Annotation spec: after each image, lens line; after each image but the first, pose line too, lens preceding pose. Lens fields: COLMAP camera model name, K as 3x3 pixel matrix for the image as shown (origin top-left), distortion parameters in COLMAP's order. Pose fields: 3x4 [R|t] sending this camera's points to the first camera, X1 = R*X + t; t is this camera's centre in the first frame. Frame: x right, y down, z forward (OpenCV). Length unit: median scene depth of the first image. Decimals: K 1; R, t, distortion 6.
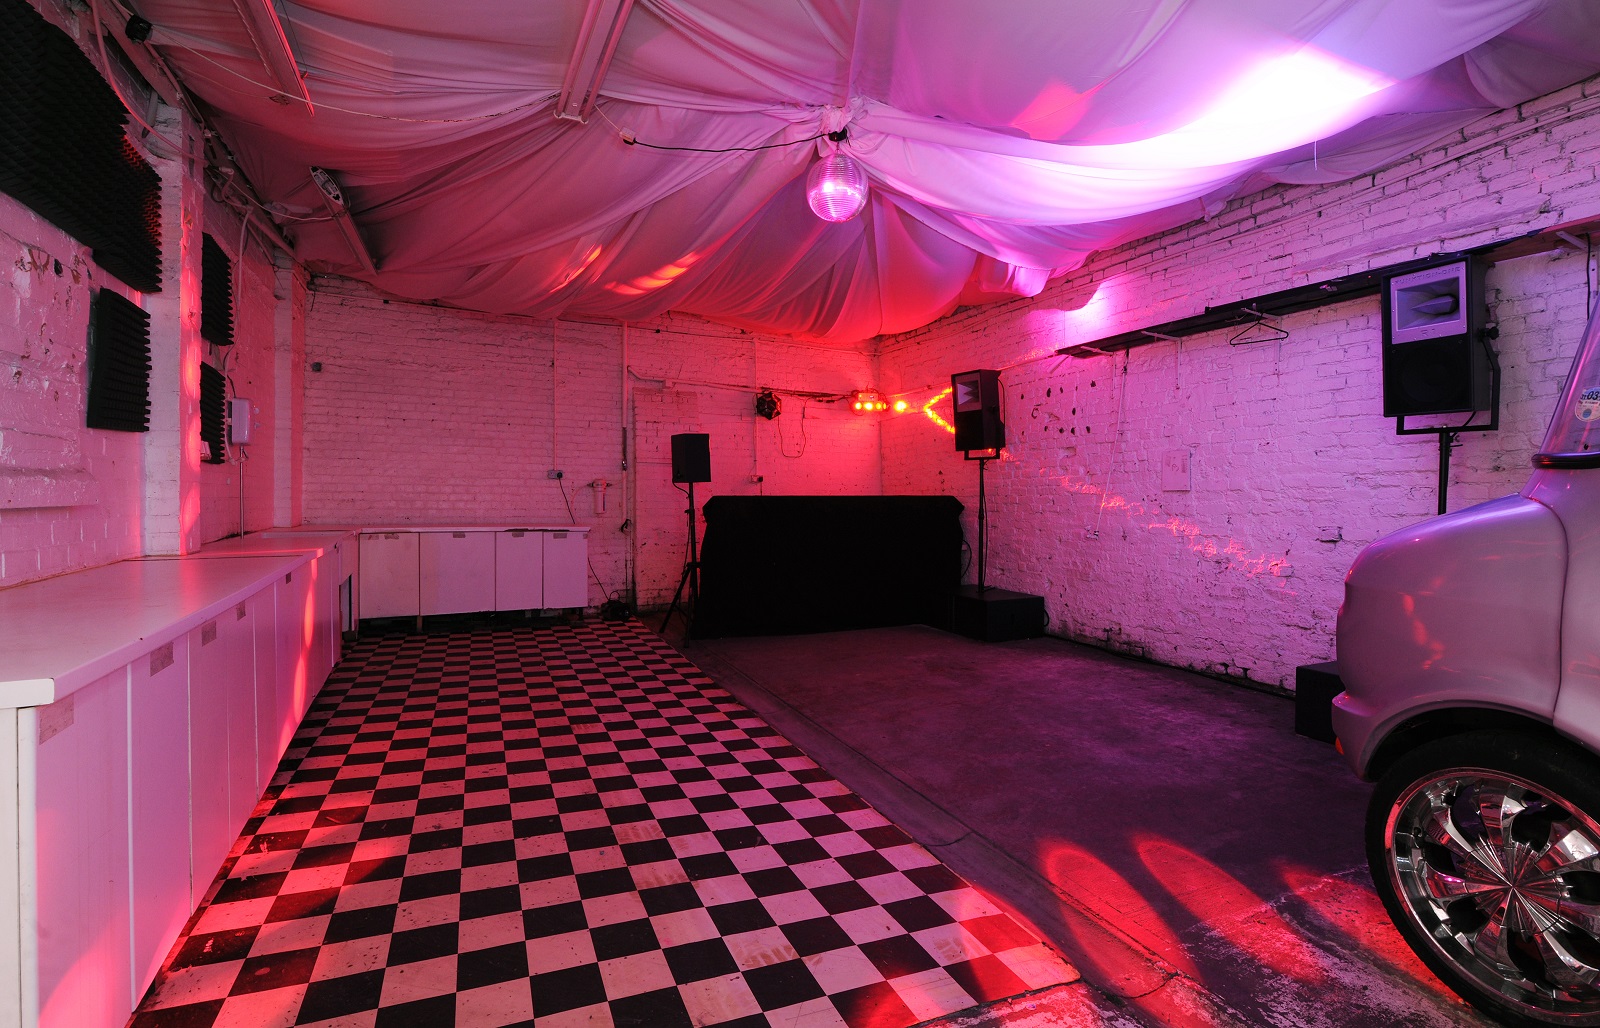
lens RADIAL K [[795.0, 0, 831.3], [0, 795.0, 505.9], [0, 0, 1]] dist [-0.012566, -0.000171]
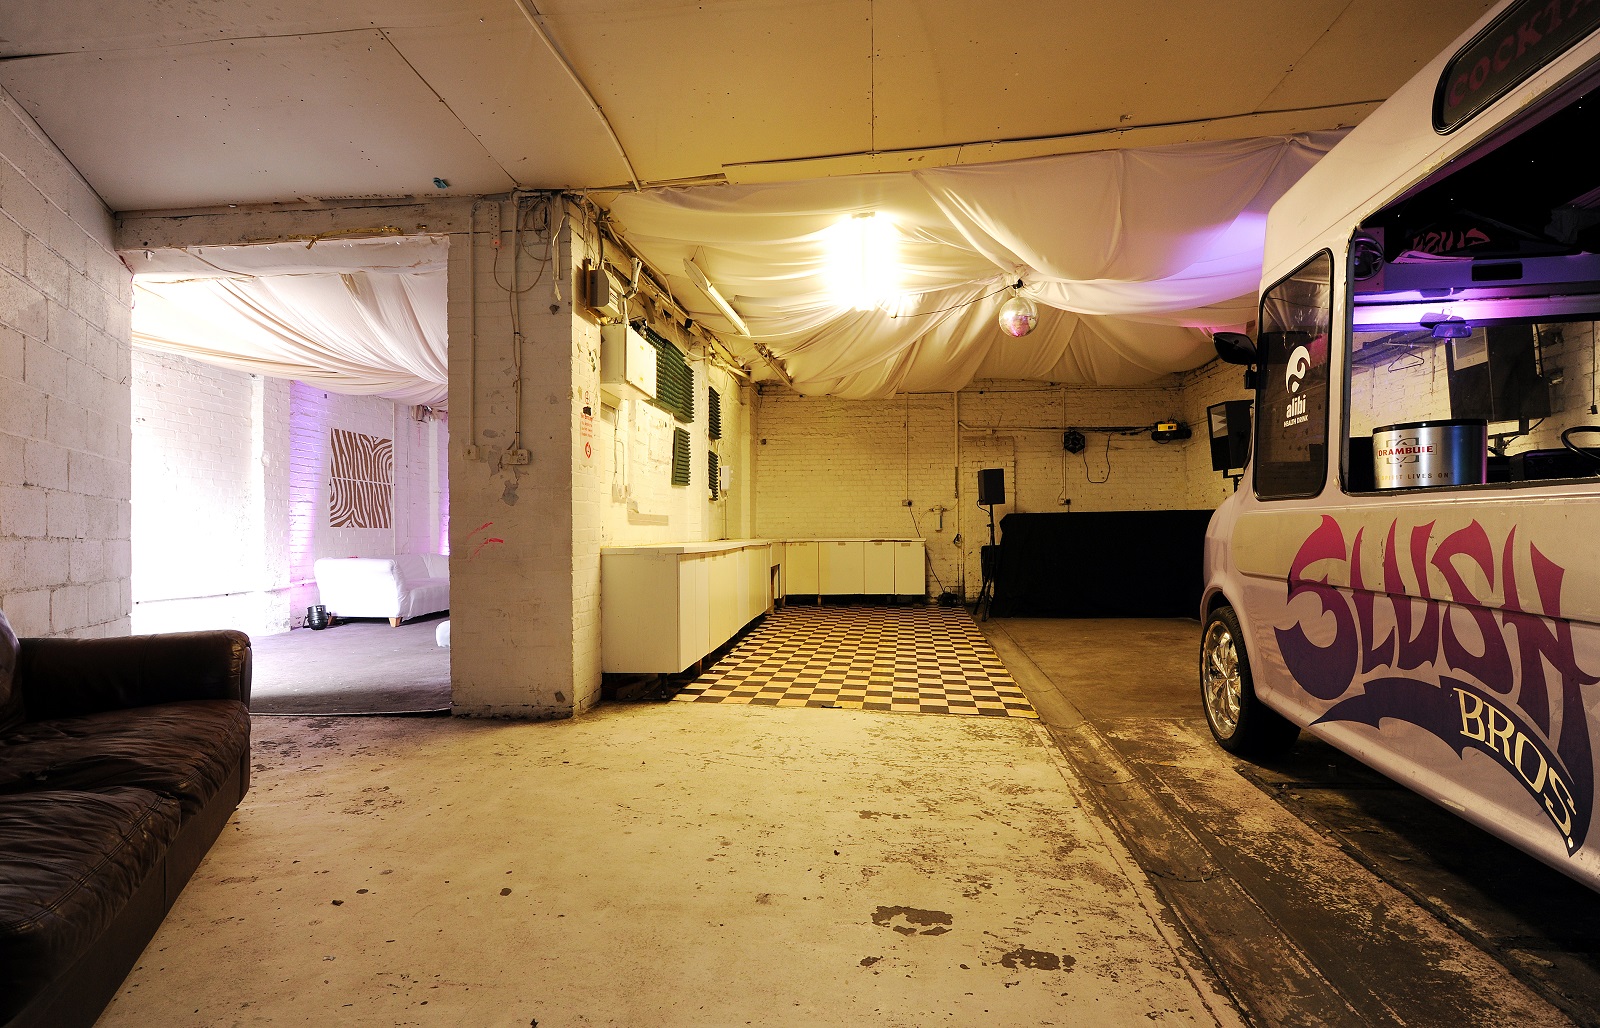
lens RADIAL K [[792.4, 0, 799.9], [0, 792.4, 525.4], [0, 0, 1]] dist [-0.015778, 0.000279]
pose [[0.848475, -0.020334, -0.528845, 0.262509], [0.010130, 0.999703, -0.022184, 0.033193], [0.529139, 0.013466, 0.848429, -0.332450]]
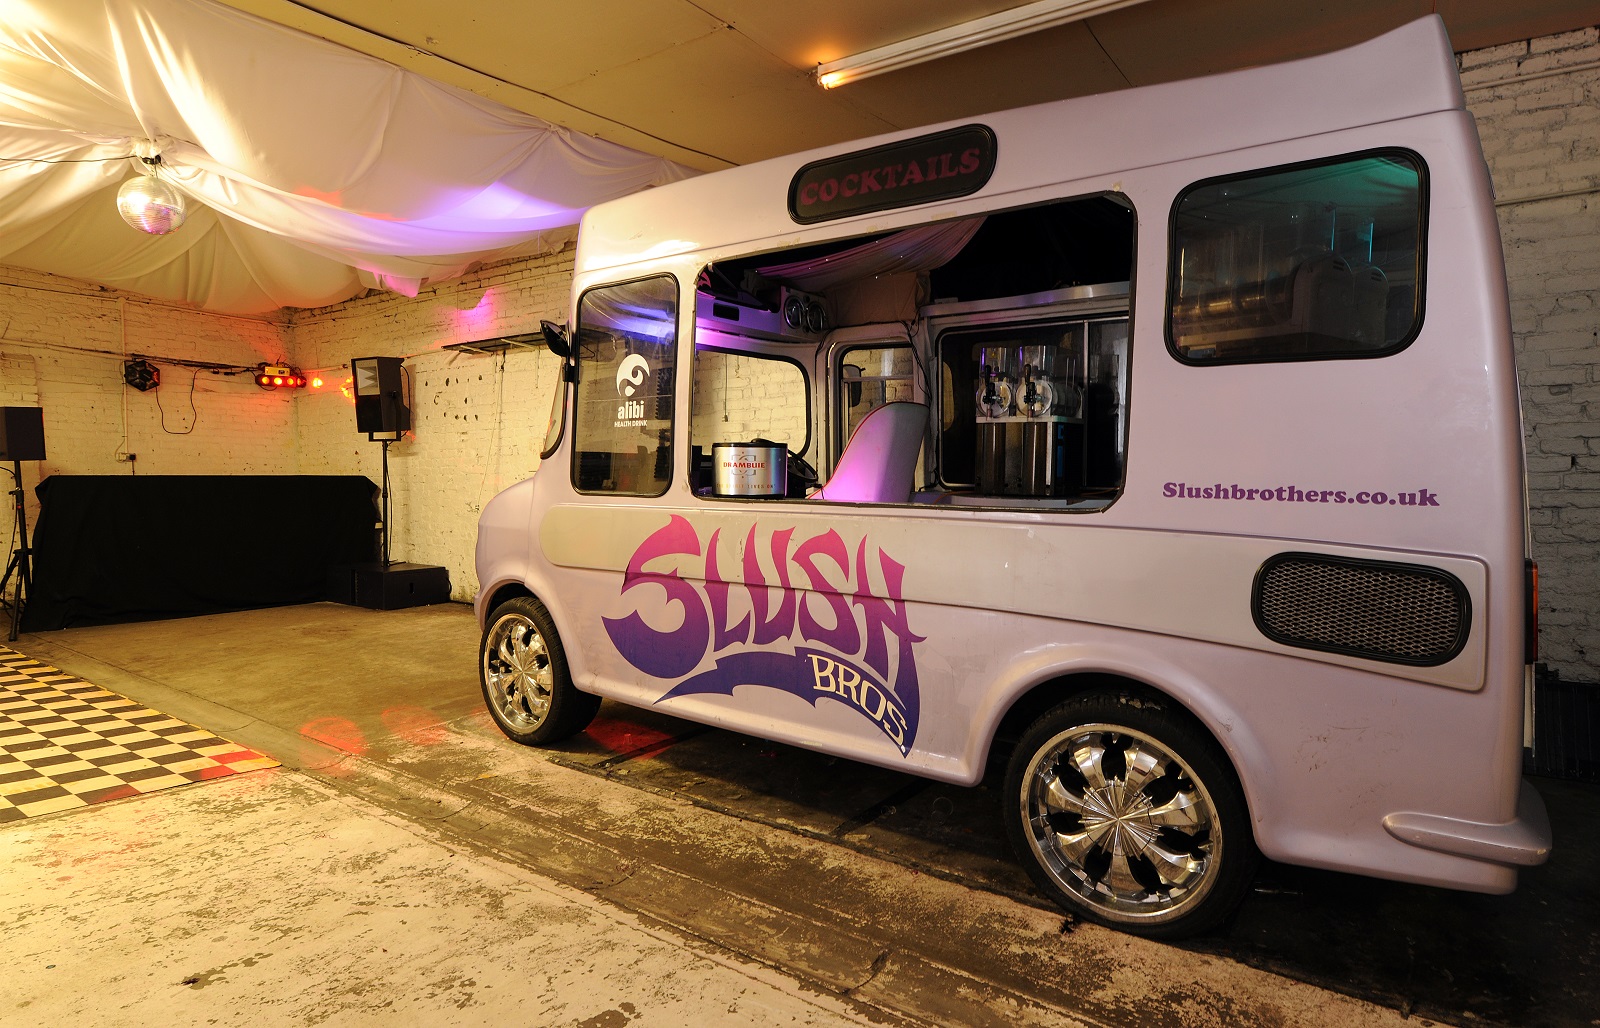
lens RADIAL K [[878.2, 0, 856.2], [0, 878.2, 507.9], [0, 0, 1]] dist [-0.005856, -0.002716]
pose [[0.852316, -0.019338, 0.522670, 0.114407], [0.008351, 0.999692, 0.023368, 0.008656], [-0.522960, -0.015552, 0.852215, -0.332700]]
